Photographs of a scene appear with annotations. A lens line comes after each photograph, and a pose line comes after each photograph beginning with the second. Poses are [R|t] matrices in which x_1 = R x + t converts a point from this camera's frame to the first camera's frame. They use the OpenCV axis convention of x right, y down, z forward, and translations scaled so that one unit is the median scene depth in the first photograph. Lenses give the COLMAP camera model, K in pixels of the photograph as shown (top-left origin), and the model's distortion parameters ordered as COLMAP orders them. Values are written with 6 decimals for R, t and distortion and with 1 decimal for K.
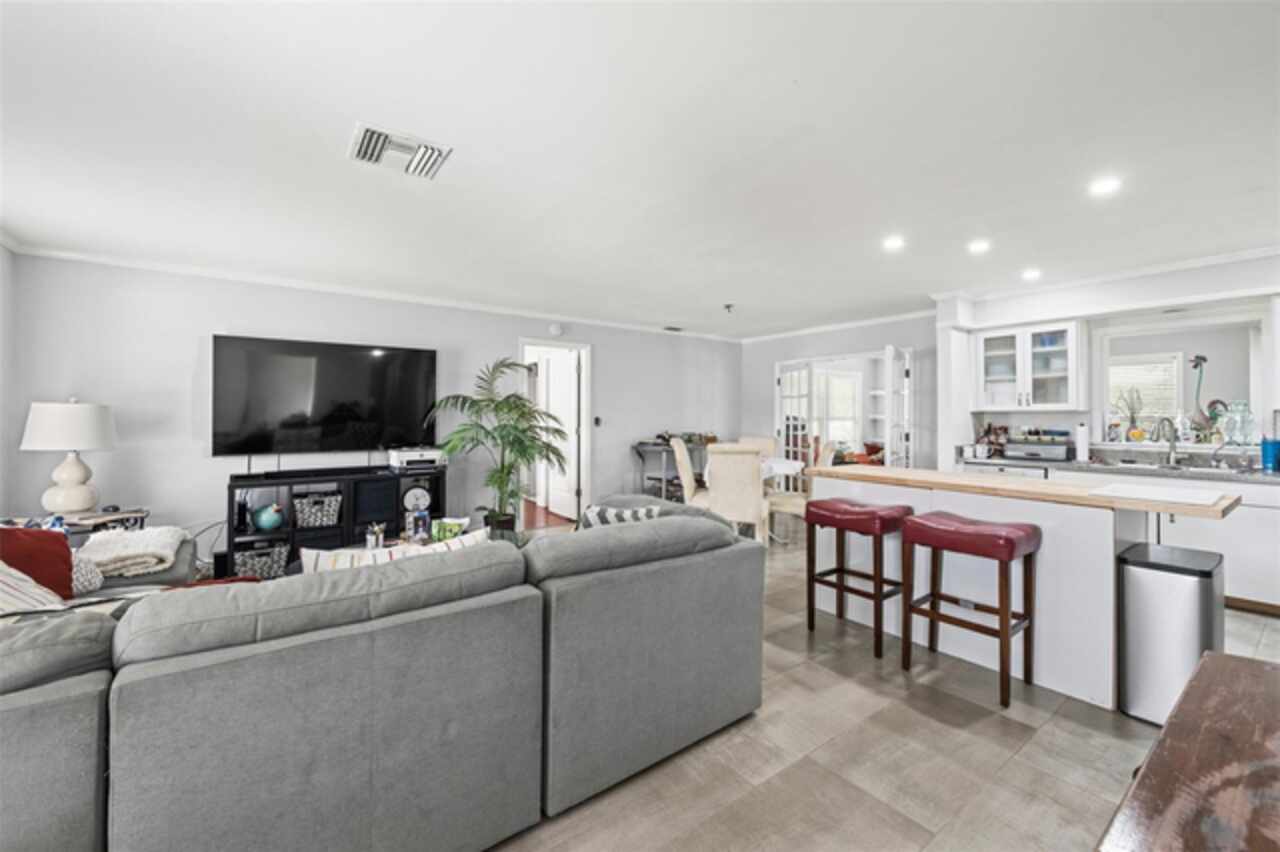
lens RADIAL K [[525.4, 0, 634.4], [0, 525.4, 415.8], [0, 0, 1]] dist [-0.000214, -0.000040]
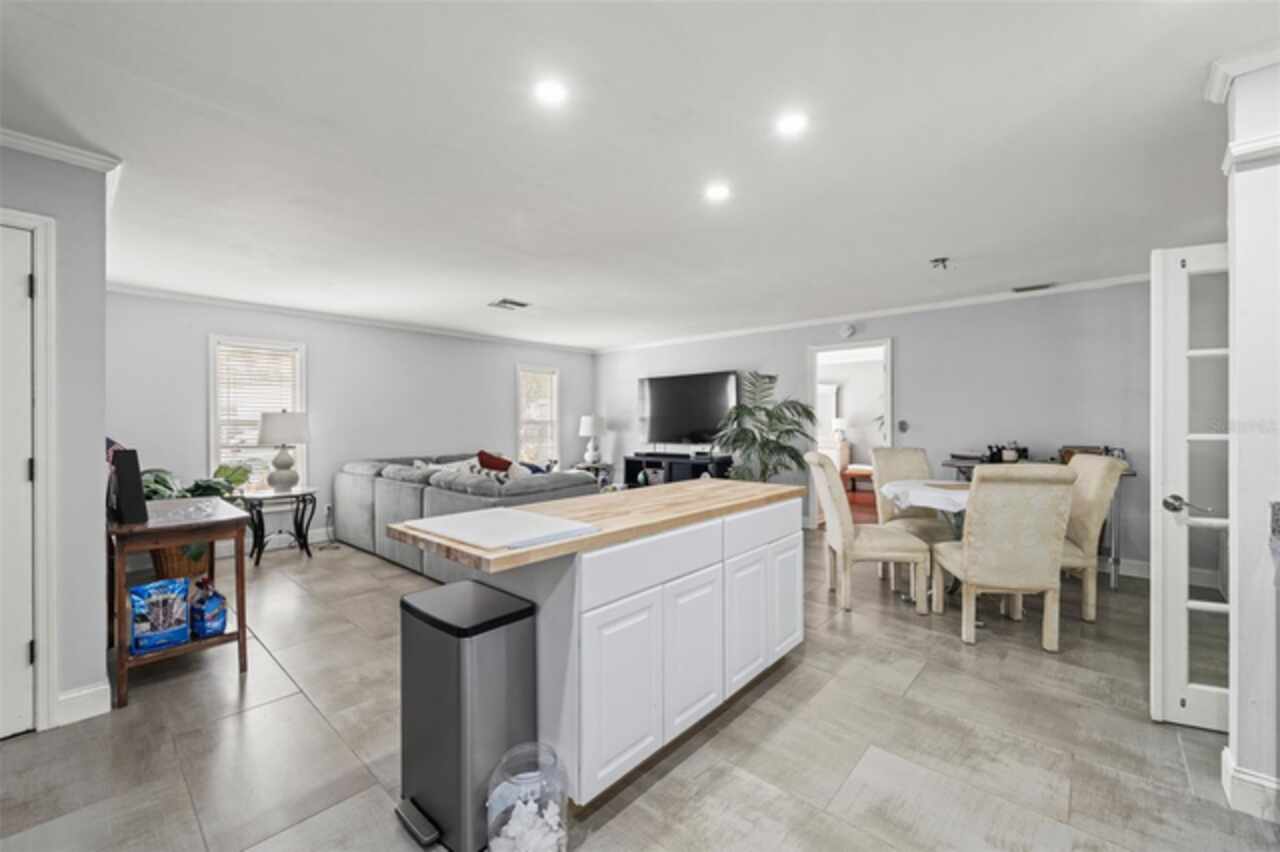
lens RADIAL K [[510.4, 0, 637.3], [0, 510.4, 420.8], [0, 0, 1]] dist [0.000185, -0.000205]
pose [[0.196932, -0.001556, -0.980416, 0.700910], [0.003828, 0.999992, -0.000818, 0.000565], [0.980410, -0.003592, 0.196936, 0.437003]]
